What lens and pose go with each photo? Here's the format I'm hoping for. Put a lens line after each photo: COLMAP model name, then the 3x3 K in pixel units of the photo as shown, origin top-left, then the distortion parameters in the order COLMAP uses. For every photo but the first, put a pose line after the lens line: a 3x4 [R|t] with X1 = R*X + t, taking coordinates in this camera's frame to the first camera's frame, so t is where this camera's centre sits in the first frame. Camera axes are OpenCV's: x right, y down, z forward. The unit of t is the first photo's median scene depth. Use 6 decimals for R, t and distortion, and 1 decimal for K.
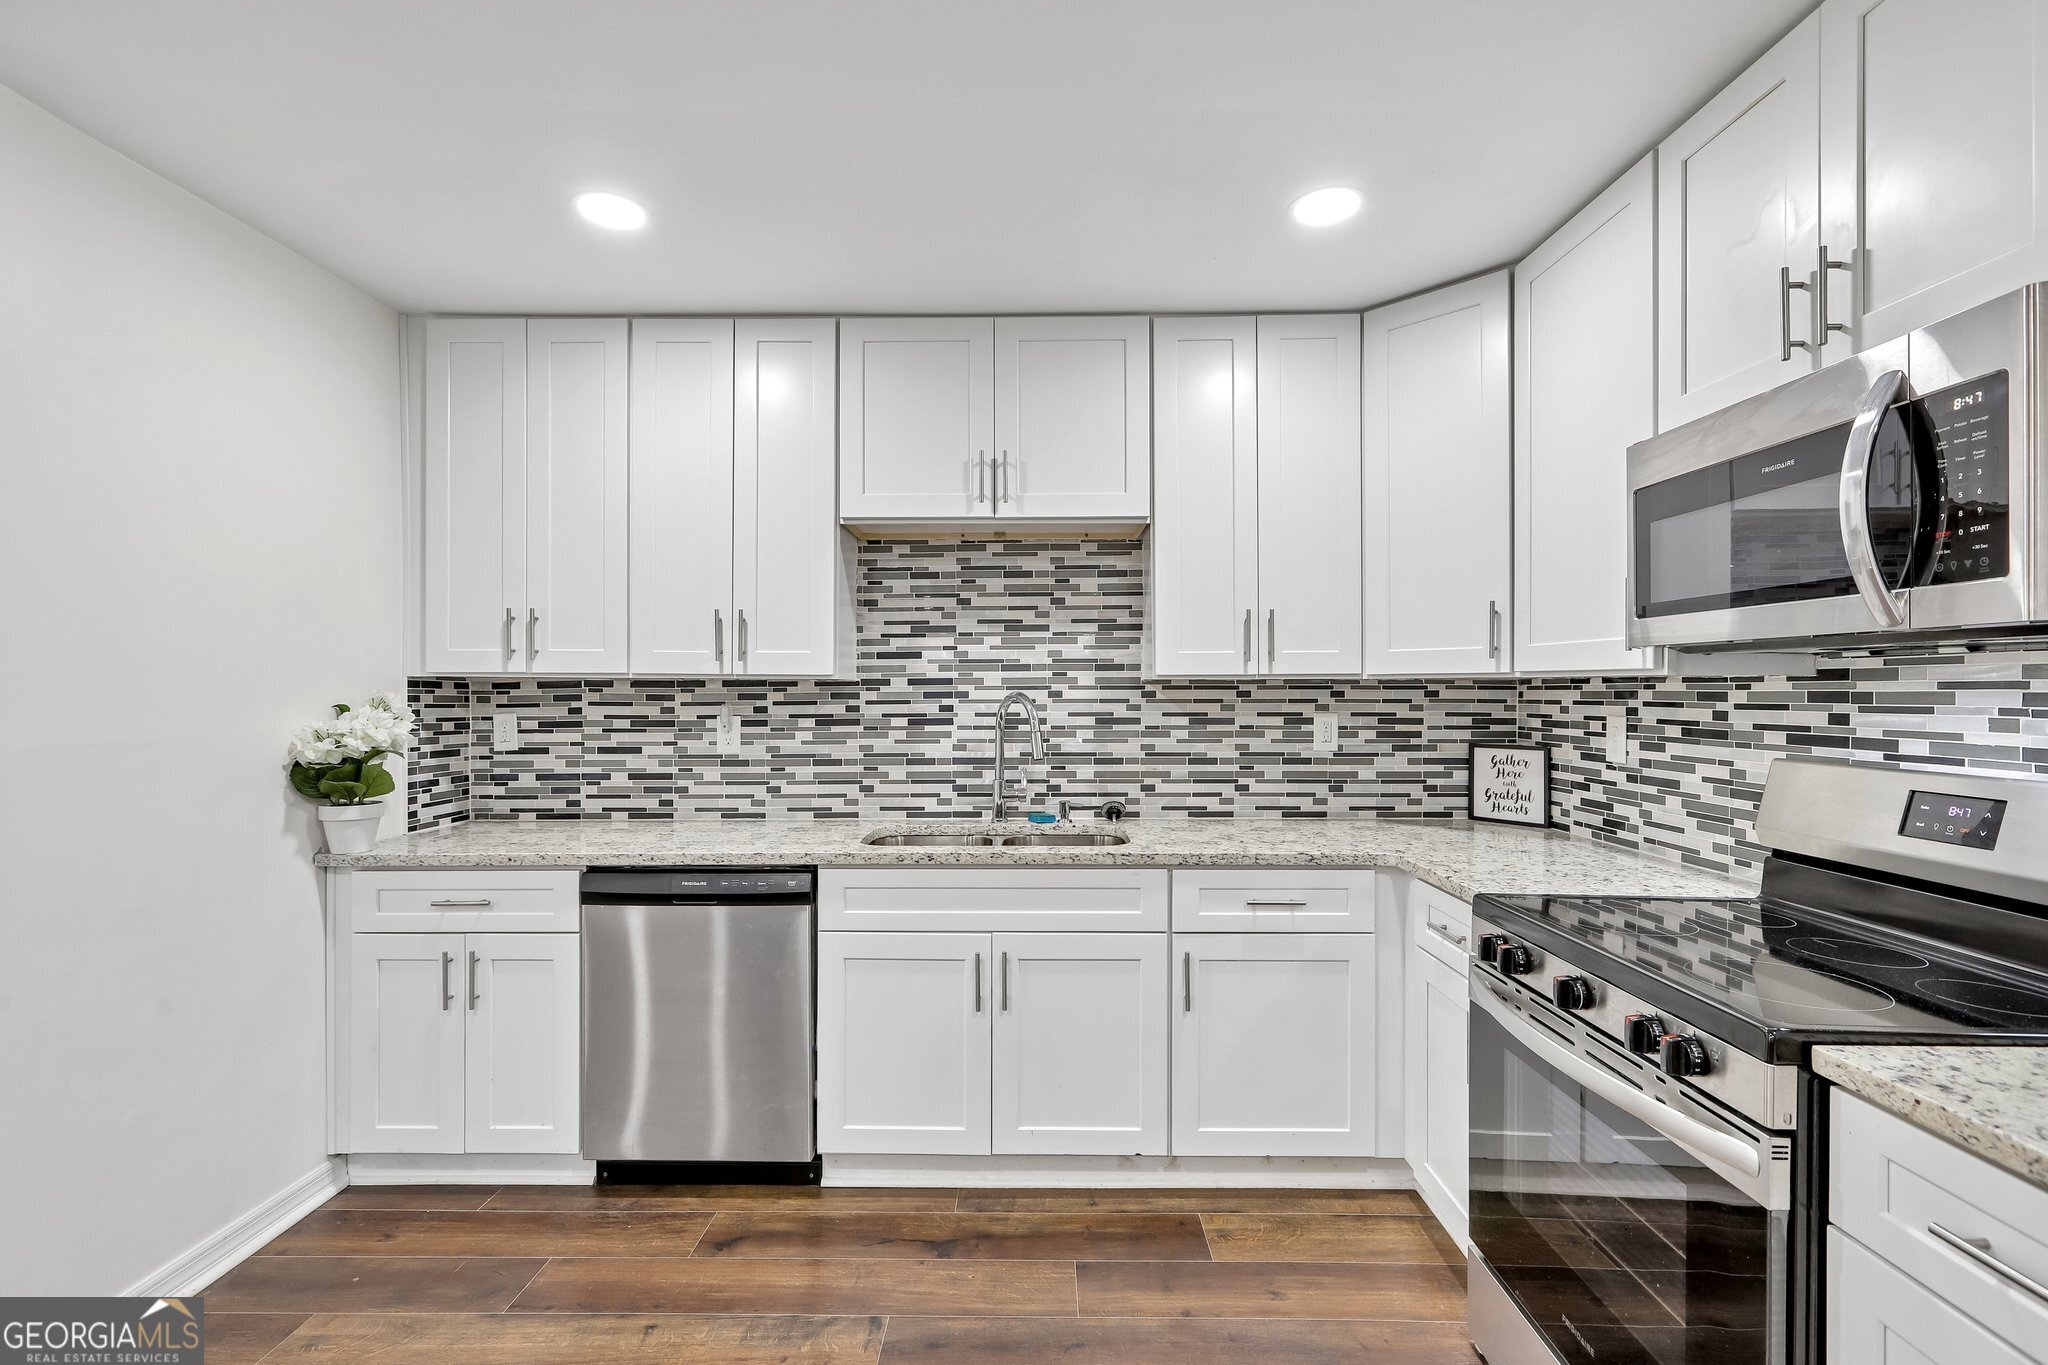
lens RADIAL K [[910.5, 0, 1027.6], [0, 910.5, 692.4], [0, 0, 1]] dist [-0.006717, 0.002769]
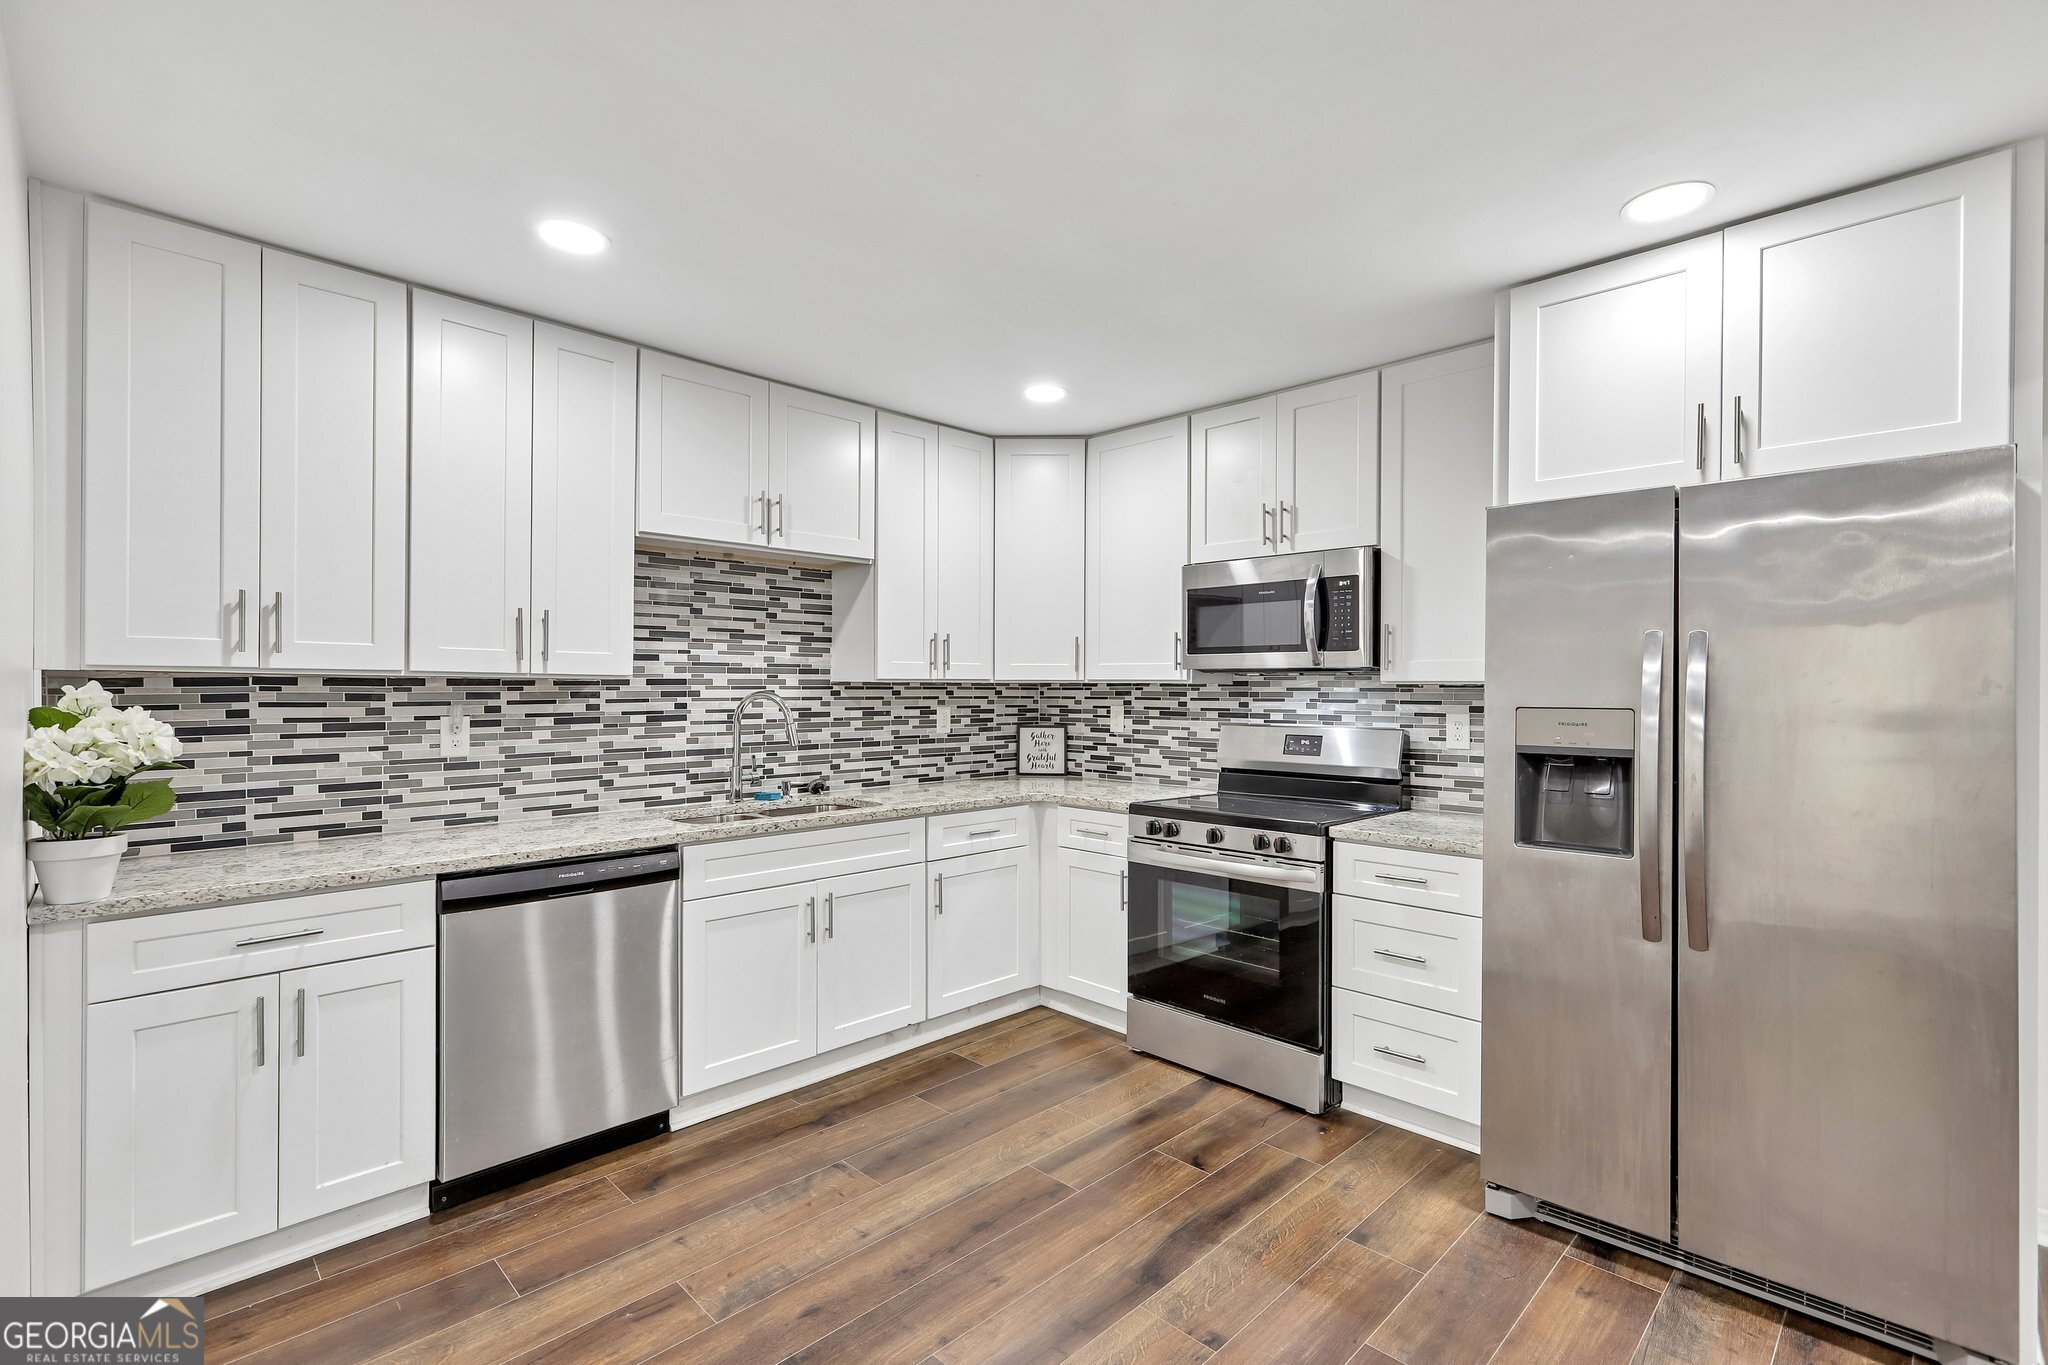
lens RADIAL K [[910.5, 0, 1029.3], [0, 910.5, 689.5], [0, 0, 1]] dist [-0.006717, 0.002769]
pose [[0.701976, 0.002375, 0.712197, -0.716384], [-0.000978, 0.999997, -0.002371, -0.000347], [-0.712200, 0.000968, 0.701976, -0.103041]]
